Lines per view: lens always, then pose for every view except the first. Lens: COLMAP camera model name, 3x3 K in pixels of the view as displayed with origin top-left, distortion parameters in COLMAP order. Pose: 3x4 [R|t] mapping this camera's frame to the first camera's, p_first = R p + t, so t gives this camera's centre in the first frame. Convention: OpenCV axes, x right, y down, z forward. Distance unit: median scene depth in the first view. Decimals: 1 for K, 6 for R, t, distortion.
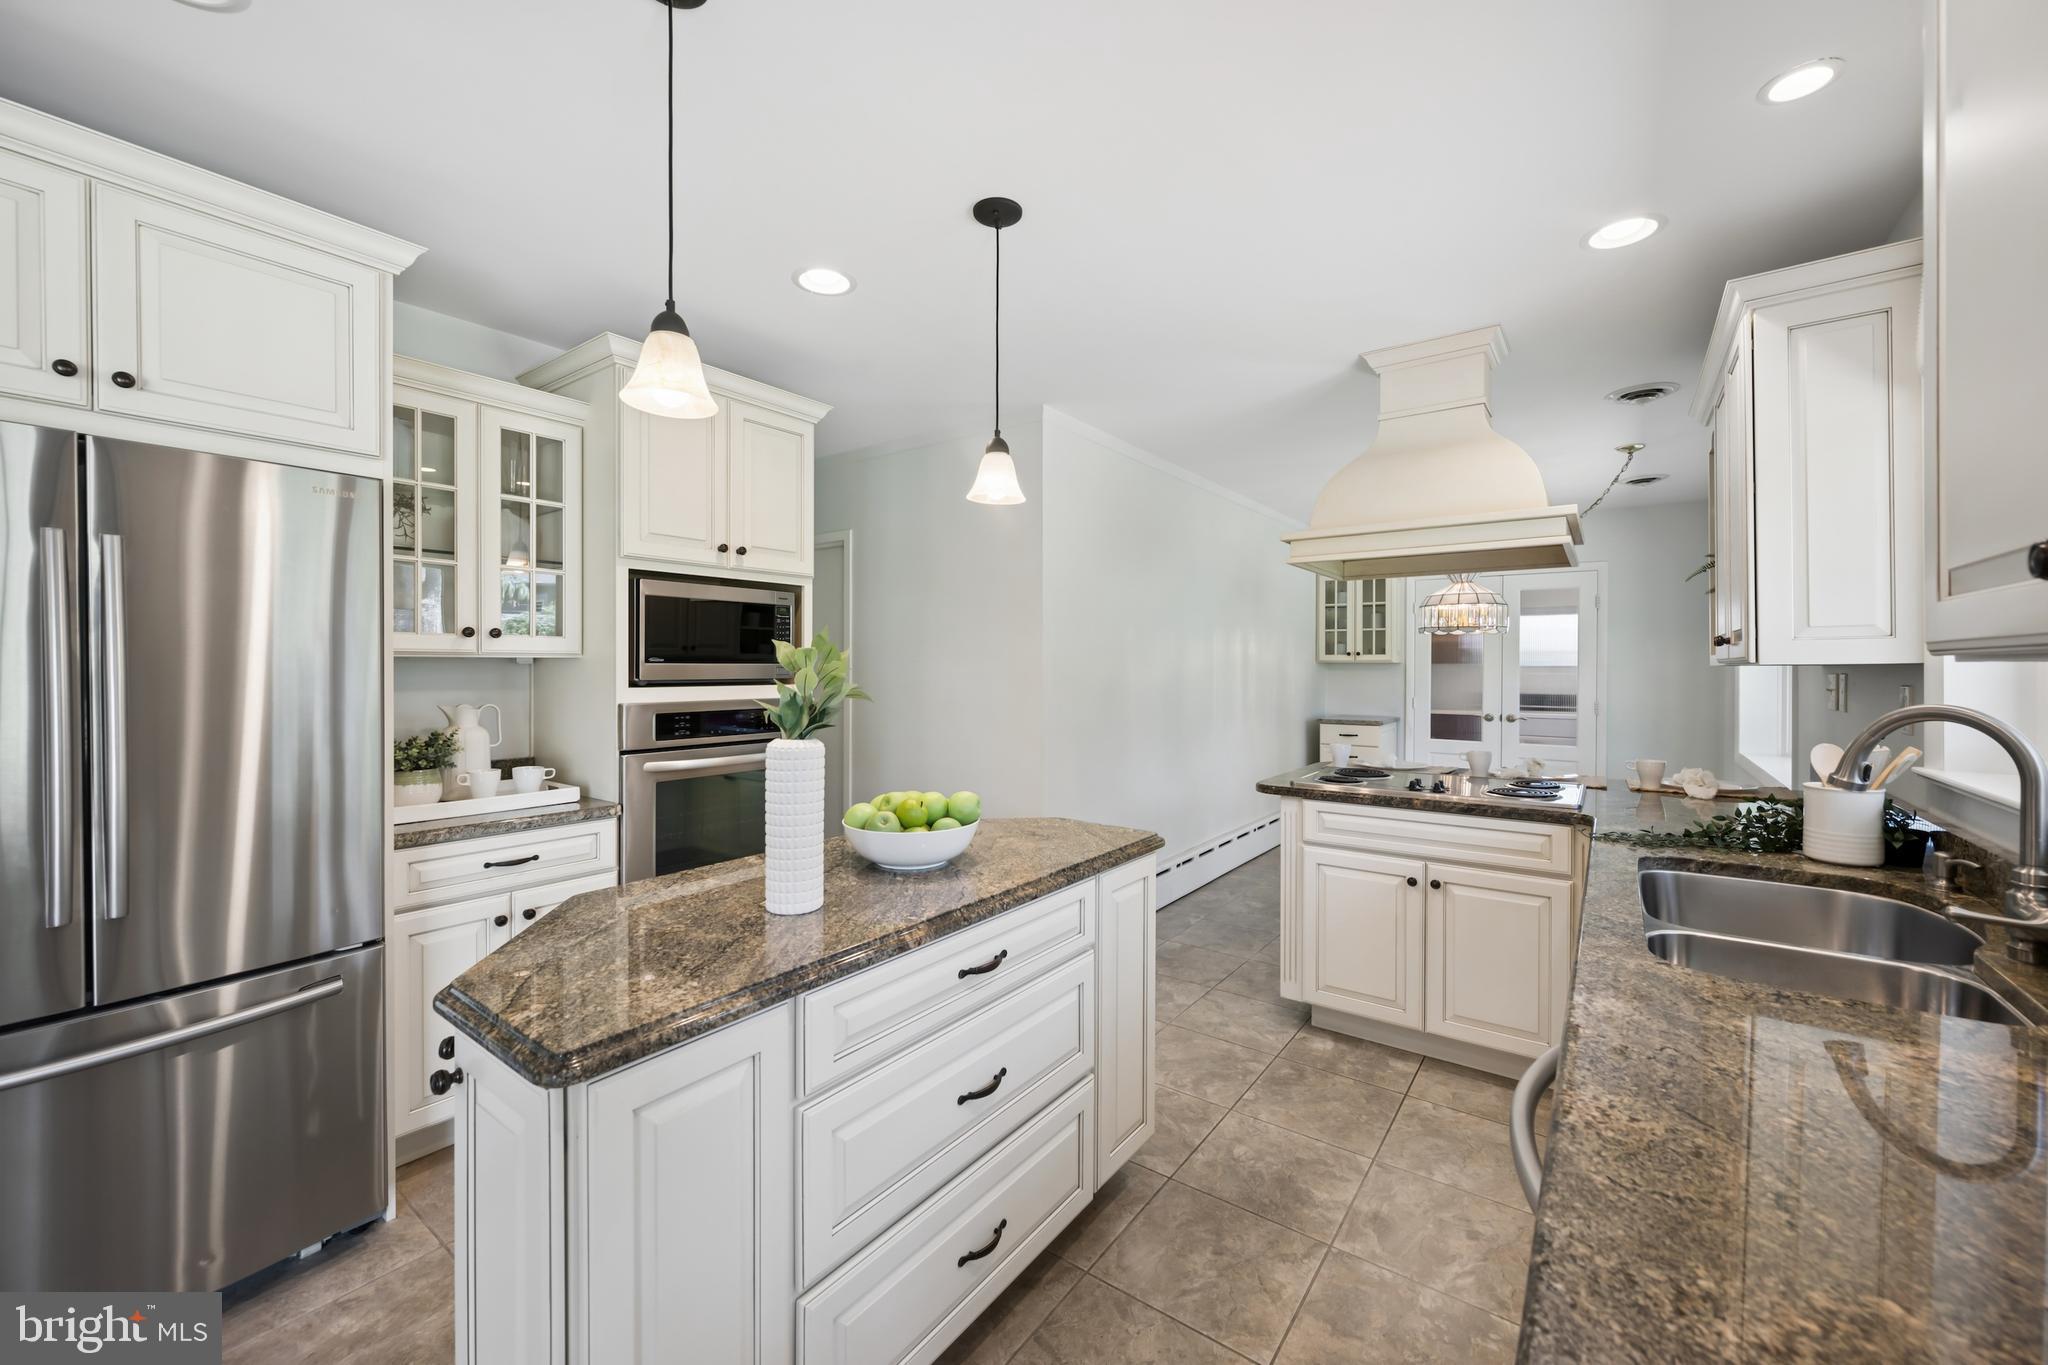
lens RADIAL K [[796.9, 0, 1024.6], [0, 796.9, 670.3], [0, 0, 1]] dist [-0.001393, -0.000134]
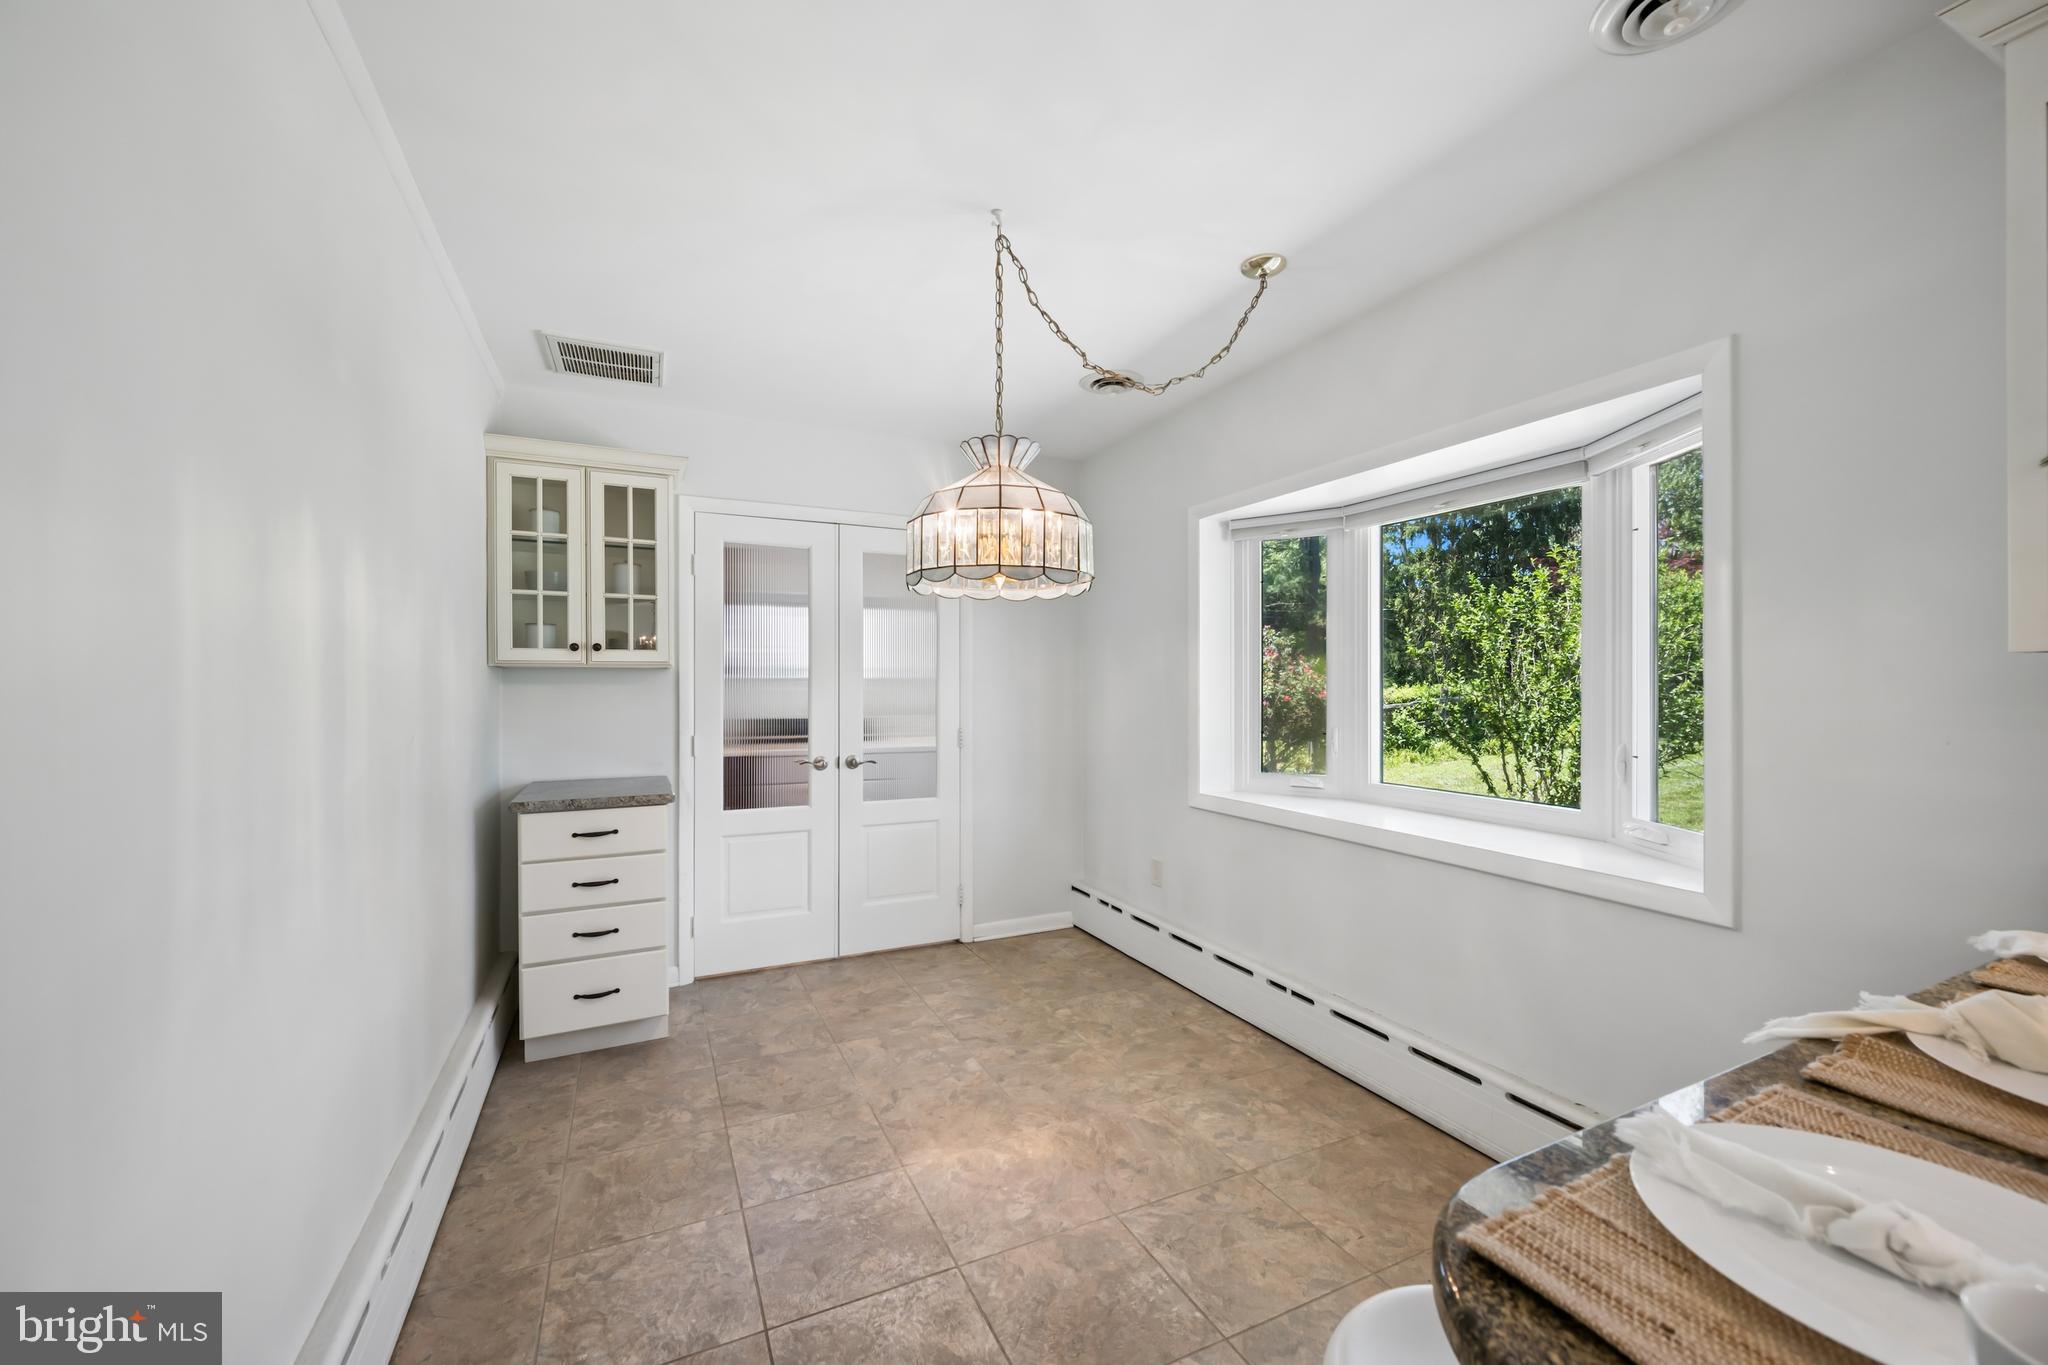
lens RADIAL K [[802.1, 0, 1022.4], [0, 802.1, 679.2], [0, 0, 1]] dist [-0.001651, -0.000169]
pose [[0.467956, 0.003801, 0.883743, 0.321469], [0.008702, 0.999922, -0.008909, 0.009740], [-0.883709, 0.011859, 0.467887, 1.440259]]
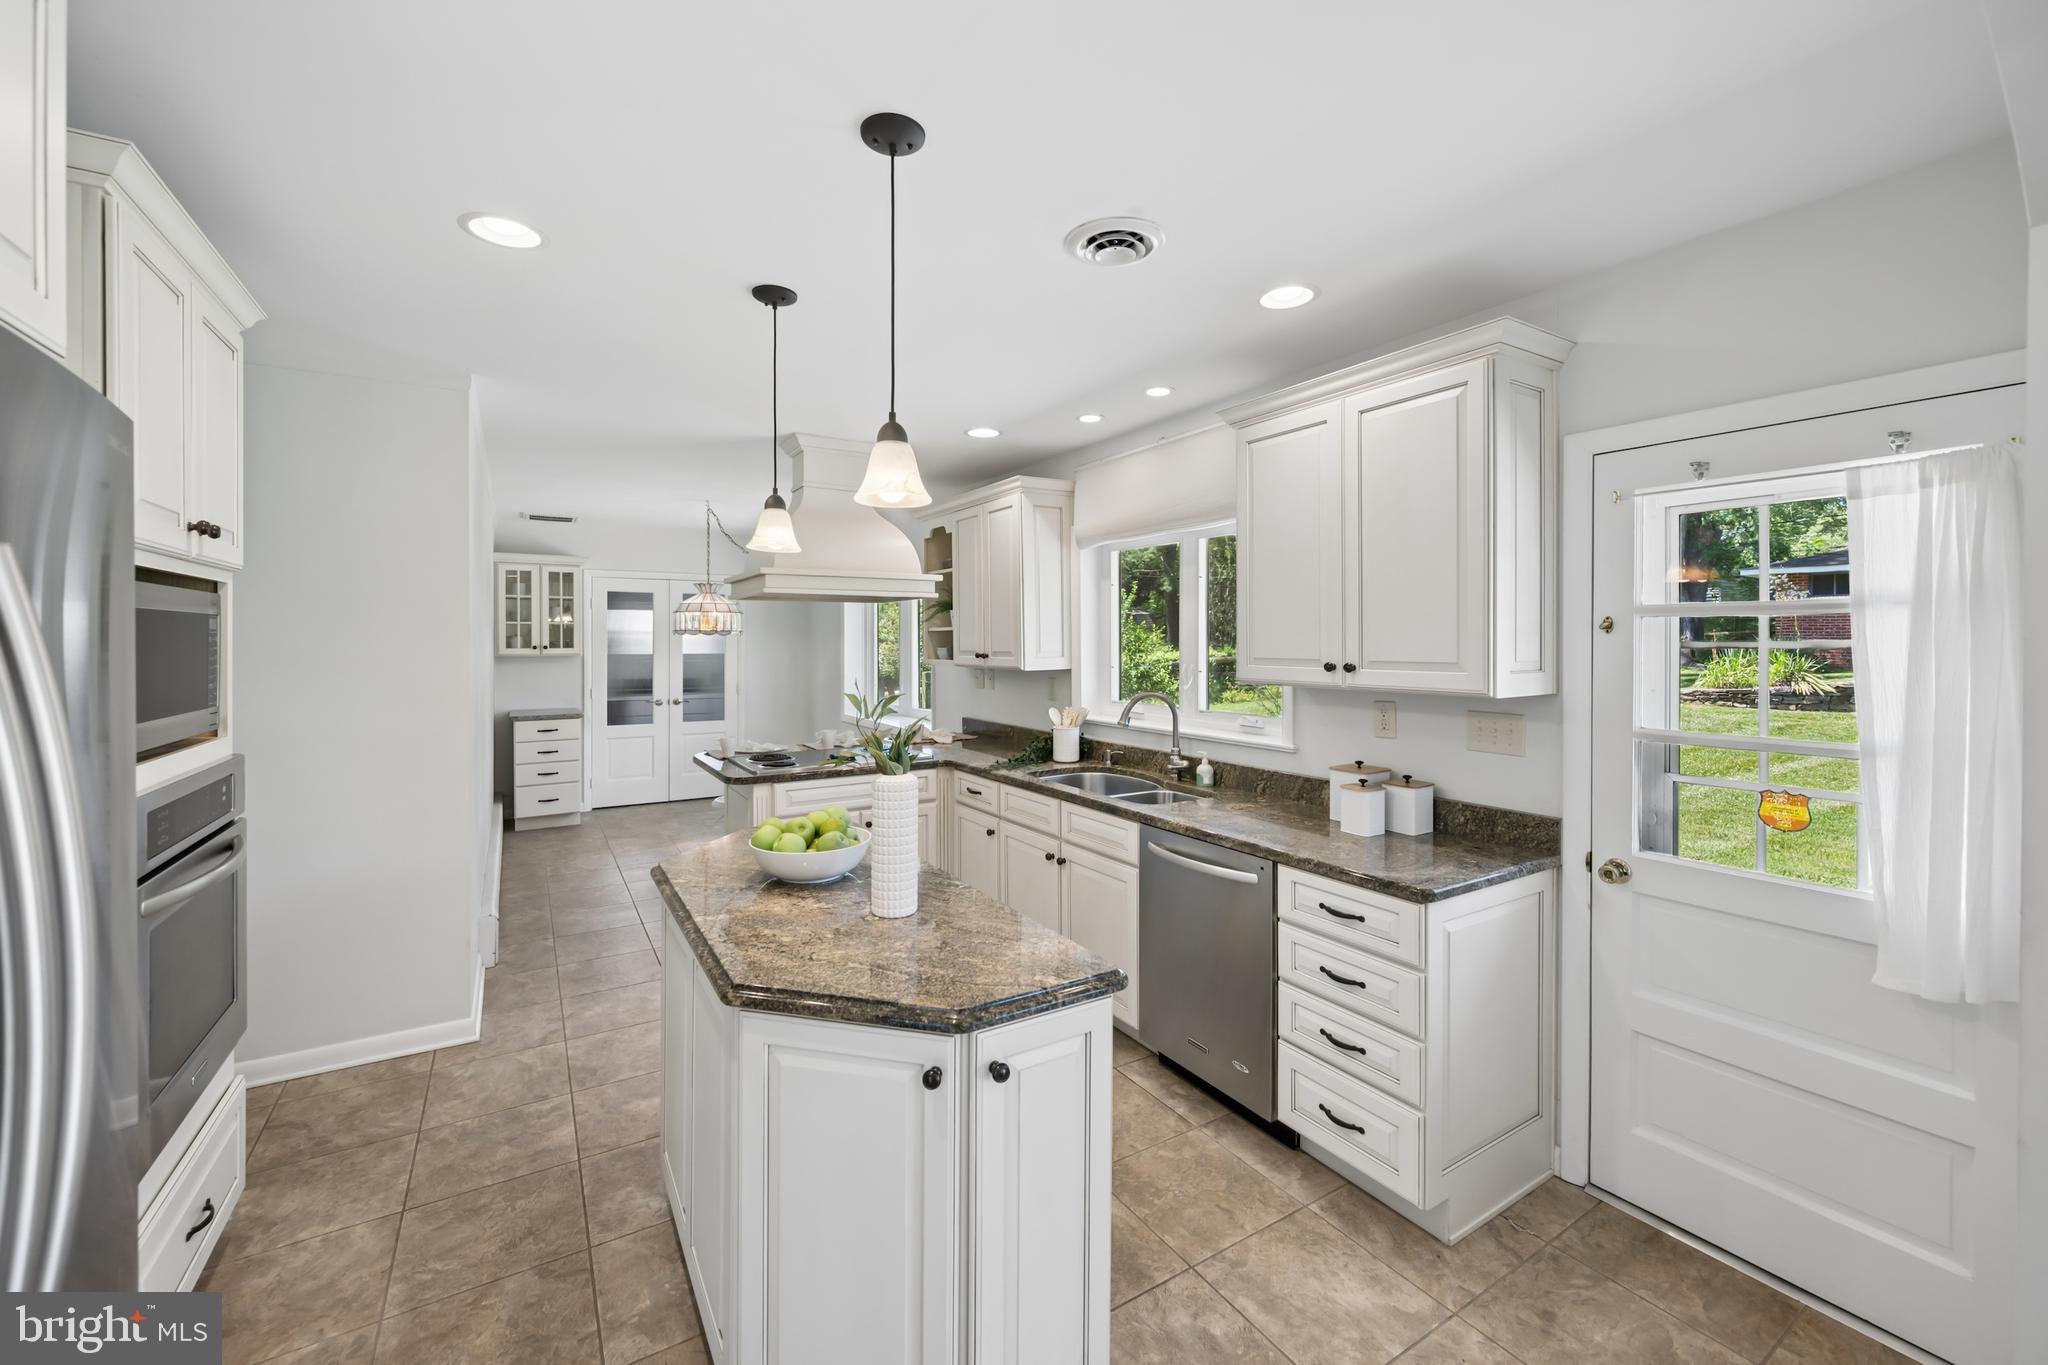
lens RADIAL K [[813.5, 0, 1022.2], [0, 813.5, 638.2], [0, 0, 1]] dist [0.000668, 0.000016]
pose [[0.369372, -0.000210, 0.929282, -0.760090], [0.006553, 0.999976, -0.002379, -0.065162], [-0.929258, 0.006969, 0.369364, 0.195005]]
